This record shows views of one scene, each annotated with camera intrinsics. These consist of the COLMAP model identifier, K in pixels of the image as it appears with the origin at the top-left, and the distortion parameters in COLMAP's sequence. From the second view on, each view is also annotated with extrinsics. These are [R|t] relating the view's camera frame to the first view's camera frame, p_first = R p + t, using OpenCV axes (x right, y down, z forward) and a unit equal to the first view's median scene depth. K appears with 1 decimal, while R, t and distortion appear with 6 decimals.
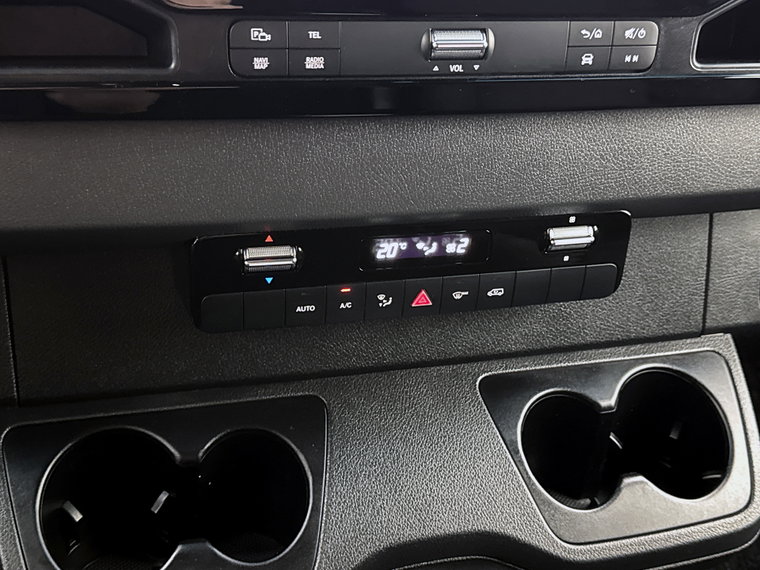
lens RADIAL K [[922.0, 0, 377.7], [0, 922.0, 287.4], [0, 0, 1]] dist [0.116320, 0.000000]
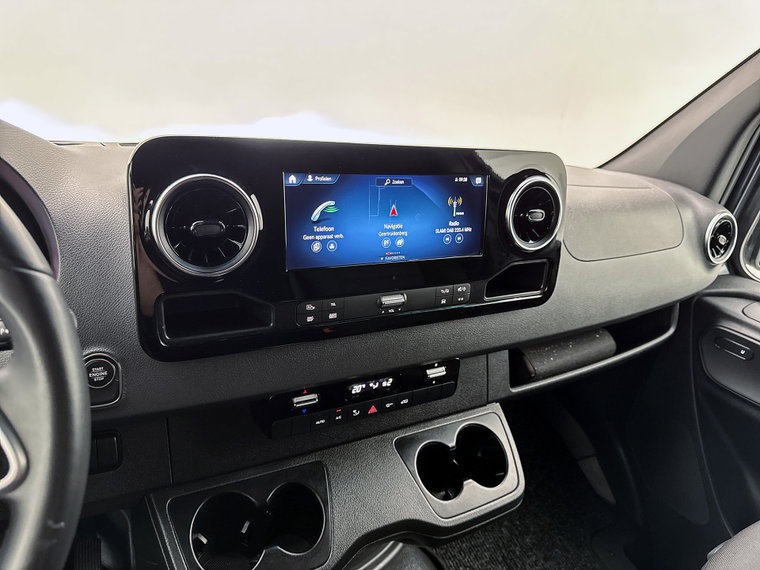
lens RADIAL K [[534.6, 0, 368.6], [0, 534.6, 285.8], [0, 0, 1]] dist [0.052342, -0.020086]
pose [[0.975526, -0.048679, 0.214429, -0.212256], [0.068745, 0.993822, -0.087132, -0.164627], [-0.208863, 0.099740, 0.972845, -0.215639]]
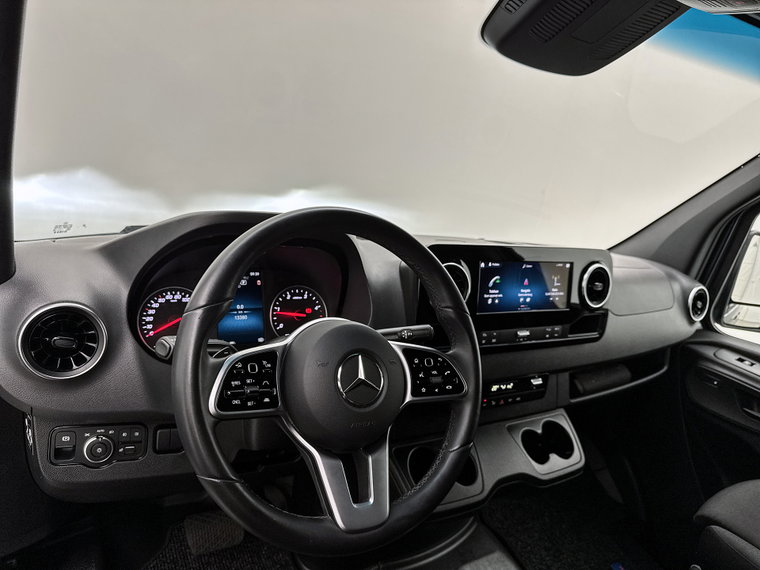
lens RADIAL K [[534.6, 0, 374.7], [0, 534.6, 282.8], [0, 0, 1]] dist [0.052342, -0.020086]
pose [[0.960821, 0.006062, 0.277102, -0.971904], [0.047391, 0.981445, -0.185793, -0.074195], [-0.273087, 0.191646, 0.942706, -0.840833]]
